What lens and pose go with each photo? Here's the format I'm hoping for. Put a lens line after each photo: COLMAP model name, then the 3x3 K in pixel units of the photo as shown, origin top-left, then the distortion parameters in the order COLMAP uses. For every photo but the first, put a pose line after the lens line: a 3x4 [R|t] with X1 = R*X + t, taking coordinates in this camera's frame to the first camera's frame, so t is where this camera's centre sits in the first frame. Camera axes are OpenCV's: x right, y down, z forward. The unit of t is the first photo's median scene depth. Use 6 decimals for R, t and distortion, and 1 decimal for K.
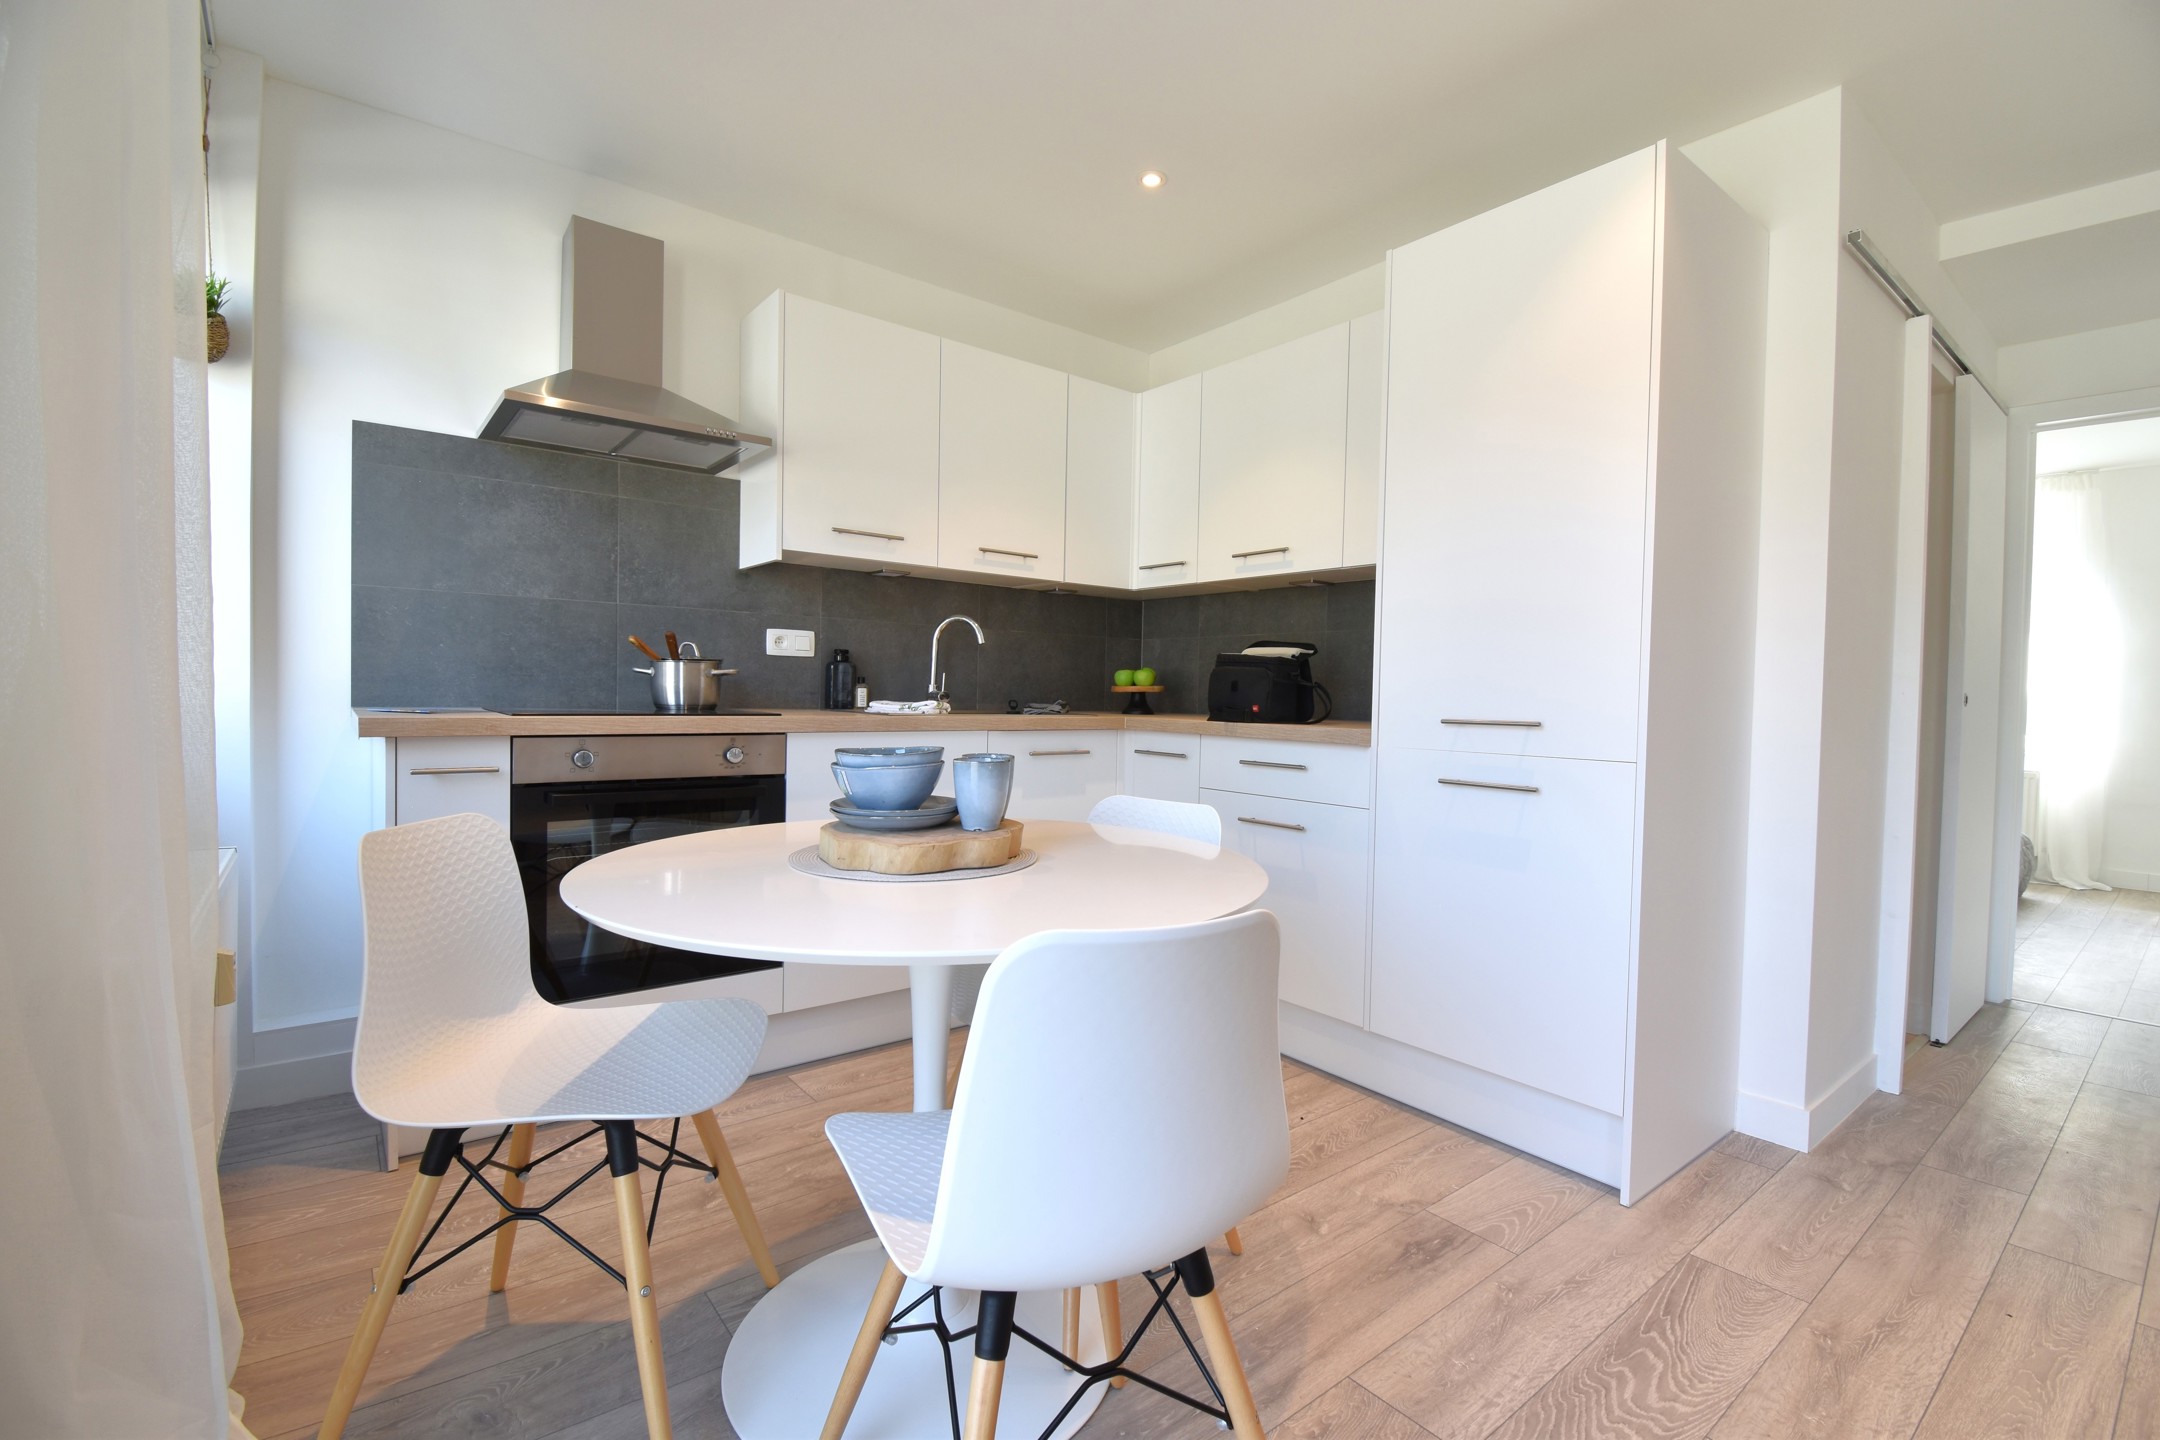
lens RADIAL K [[948.3, 0, 1083.8], [0, 948.3, 721.4], [0, 0, 1]] dist [0.012886, -0.021682]
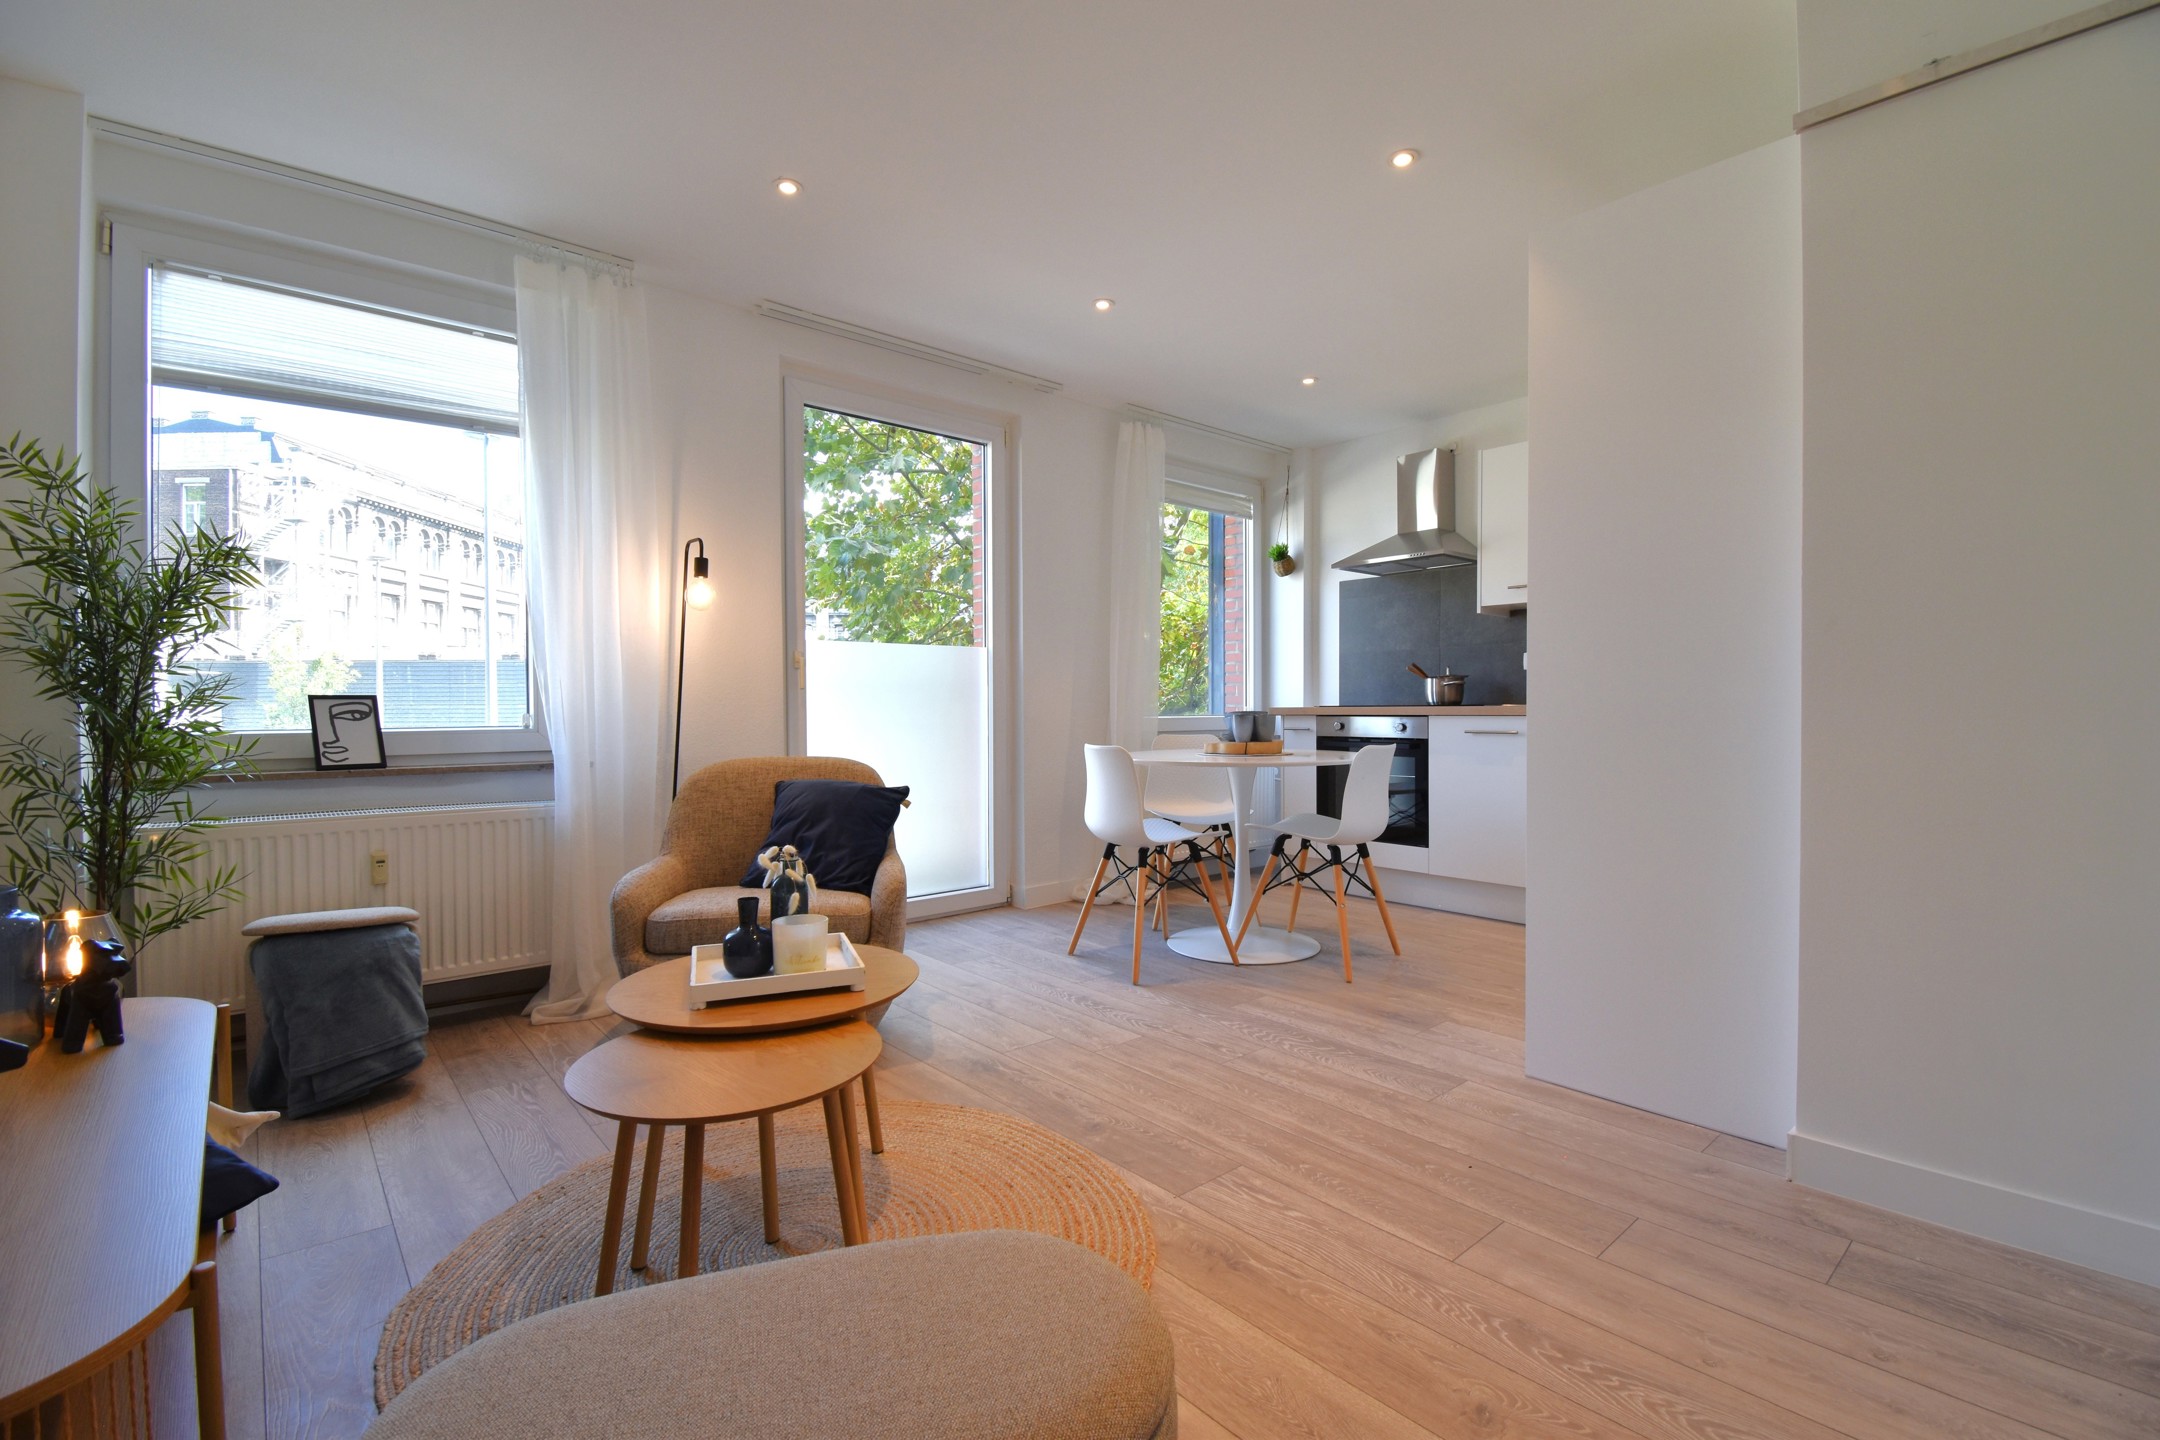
lens RADIAL K [[948.3, 0, 1083.8], [0, 948.3, 721.4], [0, 0, 1]] dist [0.012886, -0.021682]
pose [[0.044578, -0.005892, -0.998989, 1.386547], [-0.025665, 0.999646, -0.007042, 0.049910], [0.998676, 0.025953, 0.044411, 0.263464]]
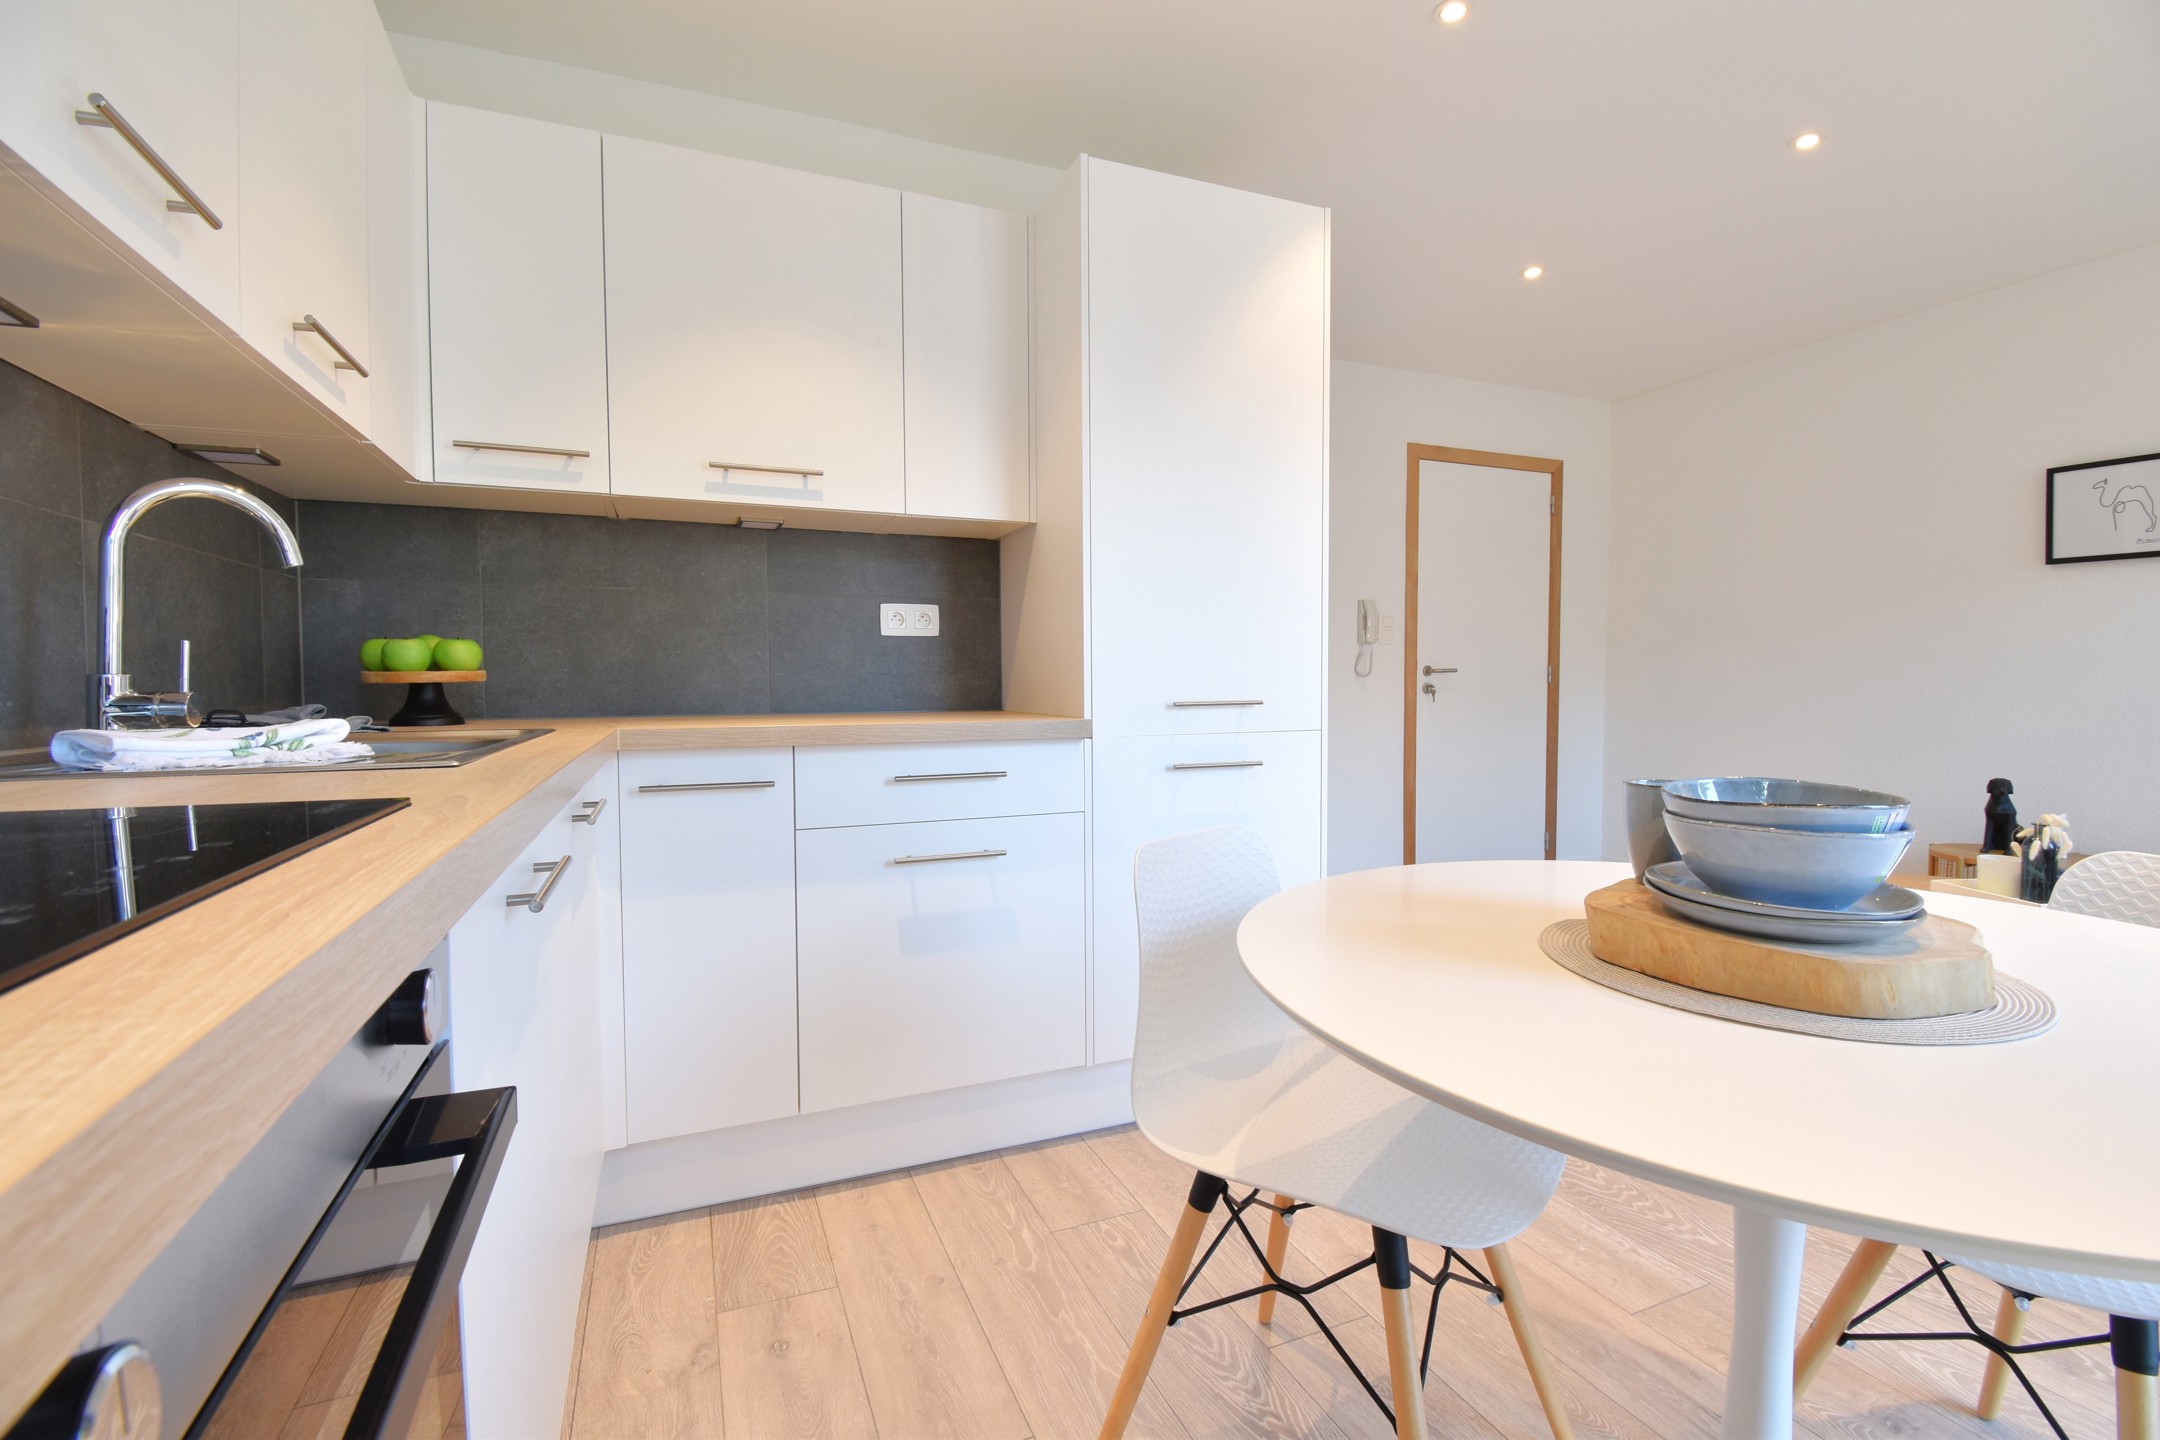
lens RADIAL K [[948.3, 0, 1083.8], [0, 948.3, 721.4], [0, 0, 1]] dist [0.012886, -0.021682]
pose [[0.268962, -0.063517, 0.961054, -0.494478], [0.039307, 0.997716, 0.054939, -0.034071], [-0.962348, 0.023000, 0.270844, 0.732203]]
